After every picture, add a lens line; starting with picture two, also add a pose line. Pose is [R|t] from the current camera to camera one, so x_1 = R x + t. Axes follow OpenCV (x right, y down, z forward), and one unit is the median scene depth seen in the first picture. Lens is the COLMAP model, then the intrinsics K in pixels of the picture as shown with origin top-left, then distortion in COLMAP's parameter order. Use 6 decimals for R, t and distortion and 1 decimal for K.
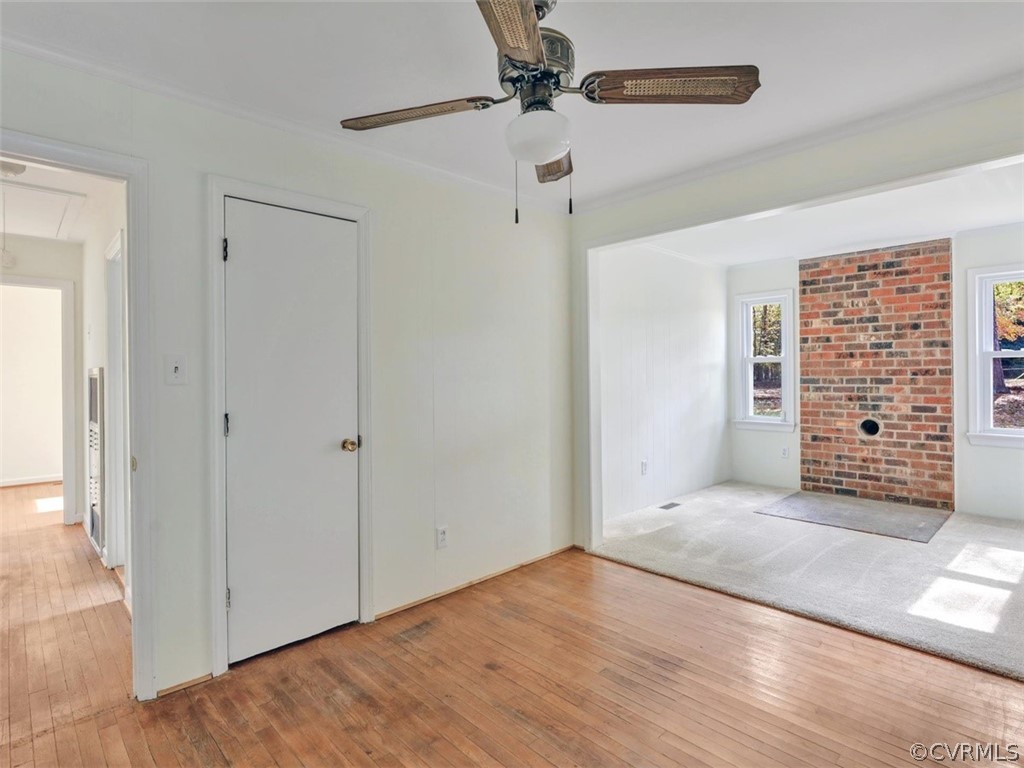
lens RADIAL K [[539.2, 0, 507.7], [0, 539.2, 378.5], [0, 0, 1]] dist [0.003549, -0.004014]
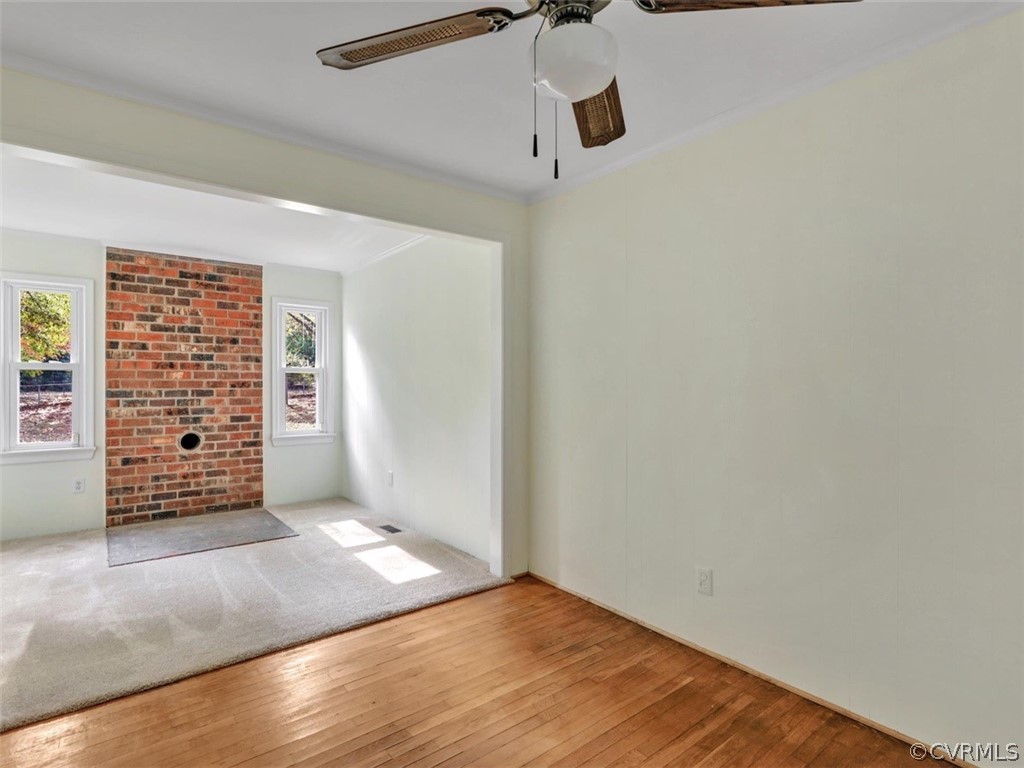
lens RADIAL K [[539.2, 0, 508.3], [0, 539.2, 386.0], [0, 0, 1]] dist [0.003549, -0.004014]
pose [[0.094082, 0.002173, 0.995562, -0.240392], [0.005595, 0.999981, -0.002711, -0.002435], [-0.995549, 0.005825, 0.094068, 0.350994]]
